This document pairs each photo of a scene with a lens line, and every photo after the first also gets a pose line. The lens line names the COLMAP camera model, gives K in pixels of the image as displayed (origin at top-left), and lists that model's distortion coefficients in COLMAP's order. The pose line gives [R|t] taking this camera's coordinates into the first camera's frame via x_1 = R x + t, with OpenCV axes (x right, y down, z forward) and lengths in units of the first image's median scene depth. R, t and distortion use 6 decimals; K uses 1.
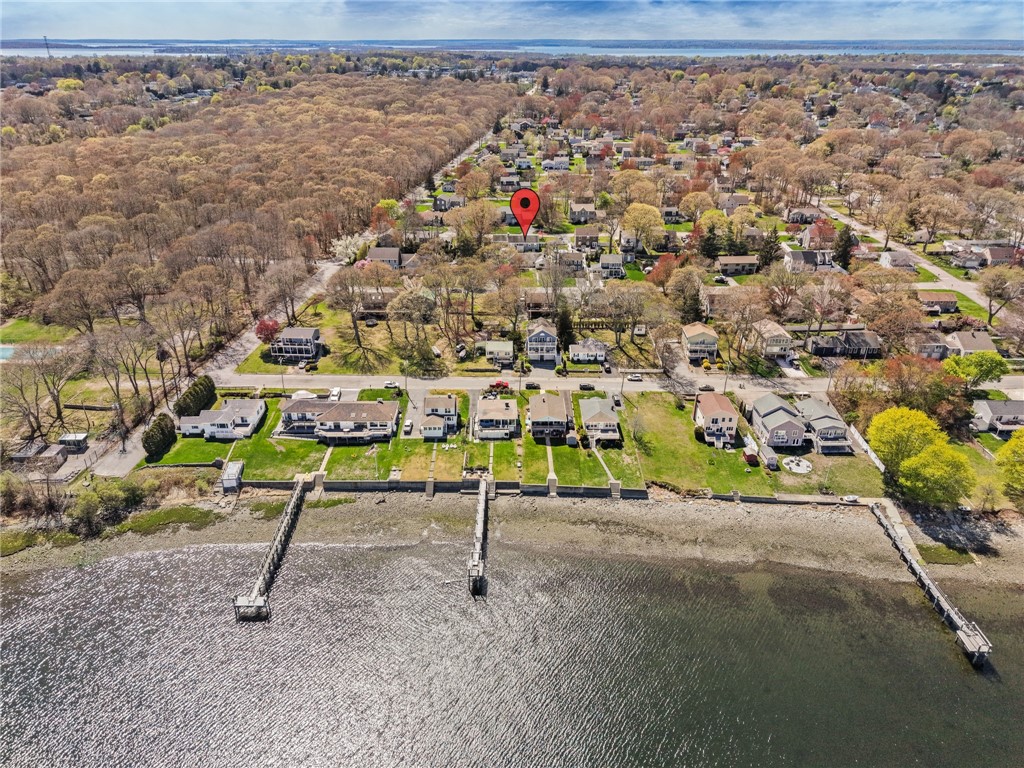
lens RADIAL K [[688.4, 0, 518.2], [0, 688.4, 383.5], [0, 0, 1]] dist [0.006685, 0.002662]
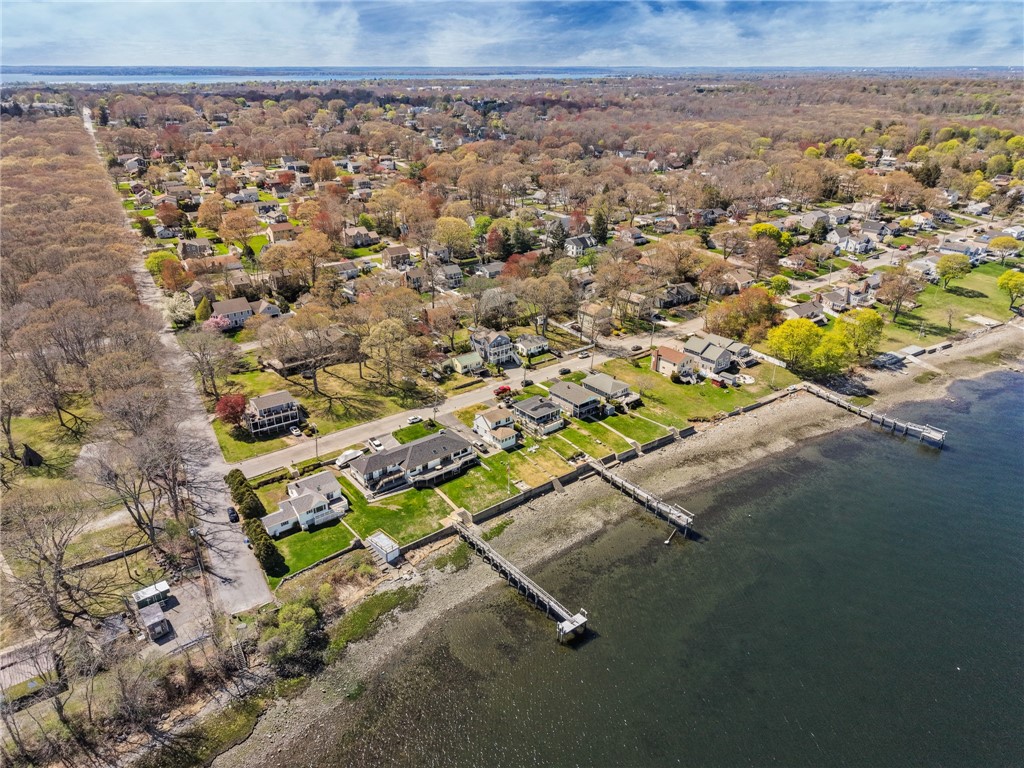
lens RADIAL K [[688.4, 0, 518.2], [0, 688.4, 383.5], [0, 0, 1]] dist [0.006685, 0.002662]
pose [[0.787843, -0.260278, 0.558174, -0.667782], [0.277604, 0.959097, 0.055400, -0.066817], [-0.549763, 0.111305, 0.827872, 0.134171]]
